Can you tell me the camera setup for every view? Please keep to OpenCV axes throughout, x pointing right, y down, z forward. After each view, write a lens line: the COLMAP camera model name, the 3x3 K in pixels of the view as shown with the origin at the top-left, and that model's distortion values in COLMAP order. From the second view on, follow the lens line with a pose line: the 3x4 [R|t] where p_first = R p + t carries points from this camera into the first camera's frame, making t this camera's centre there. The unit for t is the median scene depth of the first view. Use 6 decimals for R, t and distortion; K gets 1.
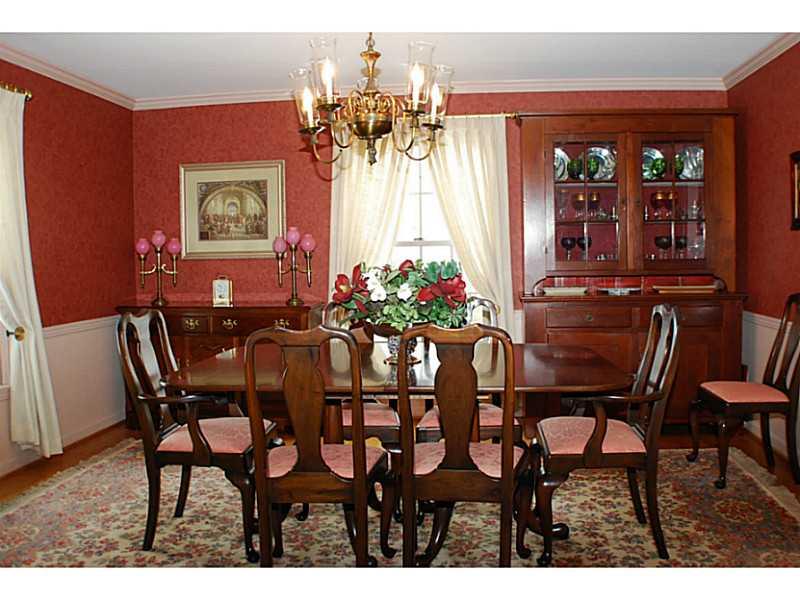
lens RADIAL K [[674.8, 0, 400.0], [0, 674.8, 300.0], [0, 0, 1]] dist [-0.005361, -0.002553]
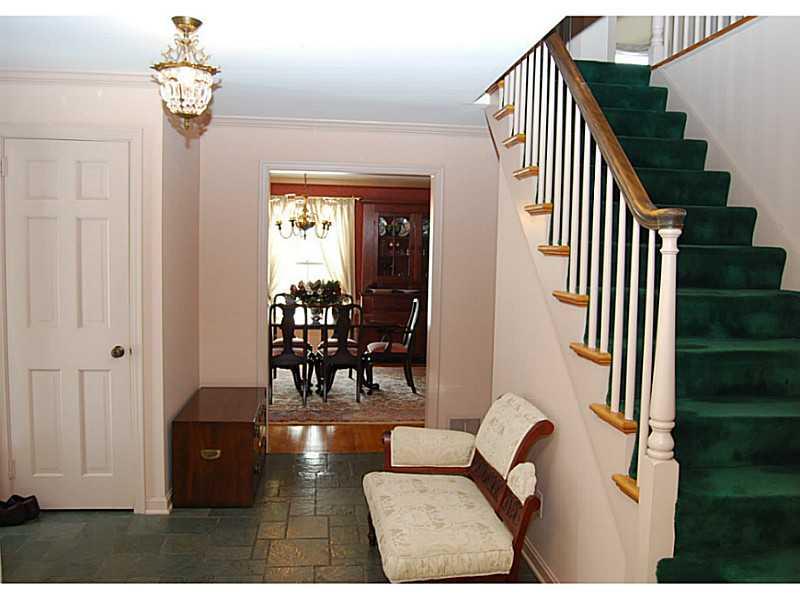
lens RADIAL K [[674.8, 0, 400.0], [0, 674.8, 299.5], [0, 0, 1]] dist [-0.005361, -0.002553]
pose [[0.976606, -0.001281, 0.215033, -0.186553], [0.001040, 0.999999, 0.001233, 0.011584], [-0.215035, -0.000981, 0.976606, -1.276060]]
